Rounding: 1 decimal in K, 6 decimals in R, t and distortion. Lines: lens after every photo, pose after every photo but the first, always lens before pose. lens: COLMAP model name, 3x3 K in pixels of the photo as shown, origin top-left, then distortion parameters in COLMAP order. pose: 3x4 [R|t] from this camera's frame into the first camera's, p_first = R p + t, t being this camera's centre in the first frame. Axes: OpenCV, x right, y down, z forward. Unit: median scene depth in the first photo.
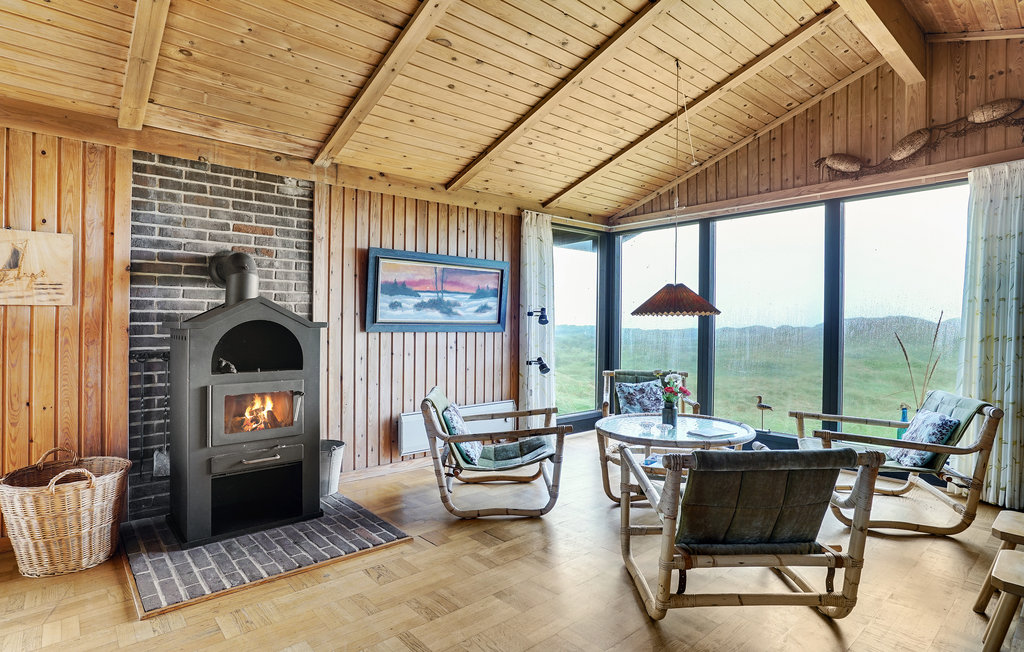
lens RADIAL K [[528.6, 0, 522.3], [0, 528.6, 332.0], [0, 0, 1]] dist [-0.031997, 0.015824]
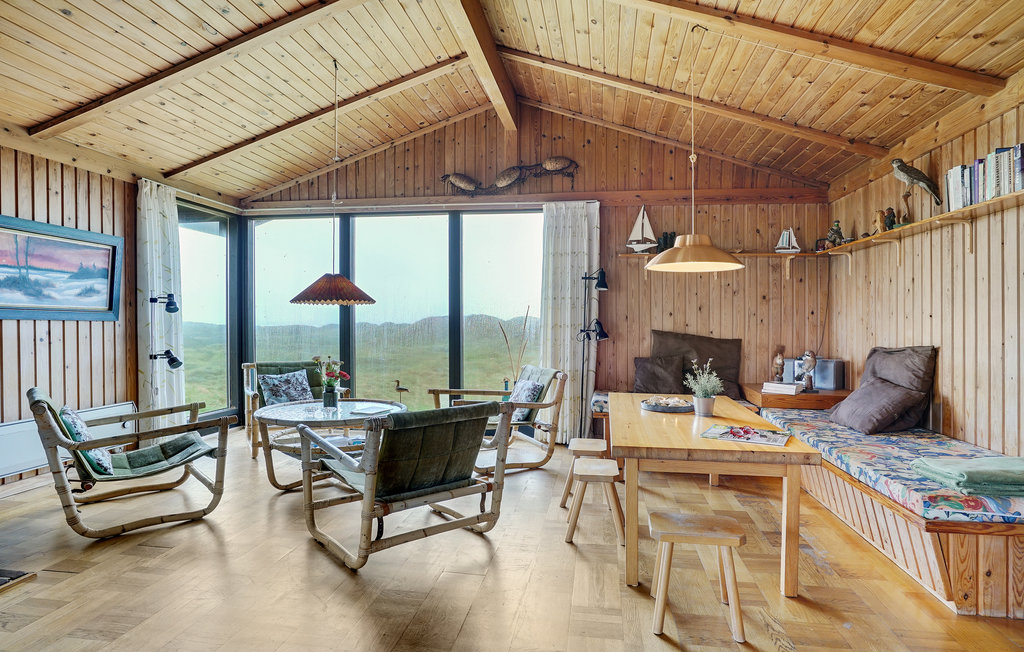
lens RADIAL K [[562.4, 0, 506.7], [0, 562.4, 325.4], [0, 0, 1]] dist [-0.034985, 0.010184]
pose [[0.774430, 0.001193, 0.632659, -0.140720], [0.004715, 0.999960, -0.007657, 0.020612], [-0.632642, 0.008913, 0.774393, -0.074680]]
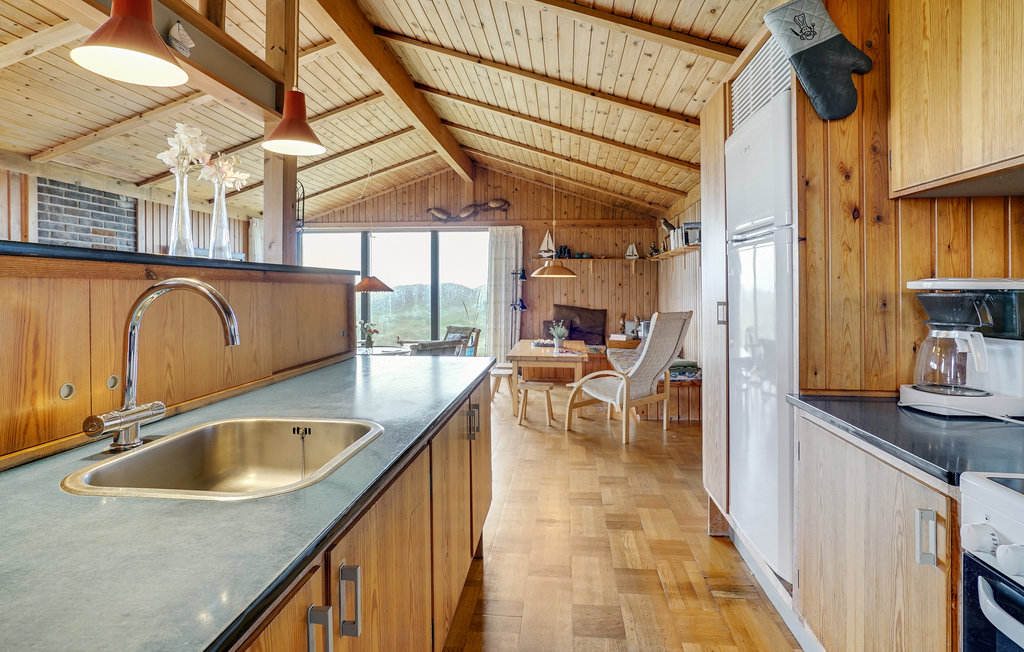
lens RADIAL K [[562.4, 0, 506.5], [0, 562.4, 285.3], [0, 0, 1]] dist [-0.034985, 0.010184]
pose [[0.739993, 0.005045, 0.672595, -0.678562], [0.009273, 0.999800, -0.017702, -0.014782], [-0.672550, 0.019336, 0.739799, -0.799025]]
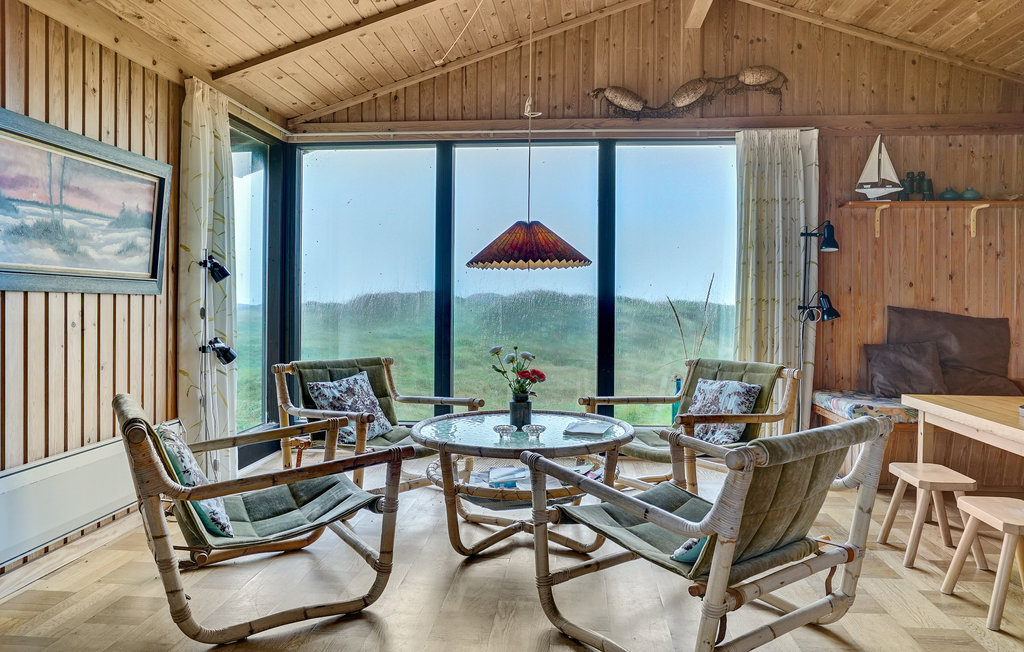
lens RADIAL K [[728.0, 0, 521.9], [0, 728.0, 308.5], [0, 0, 1]] dist [-0.013221, 0.013772]
pose [[0.722096, -0.003057, 0.691786, -0.365144], [0.009342, 0.999942, -0.005333, 0.027552], [-0.691729, 0.010314, 0.722083, 0.279569]]
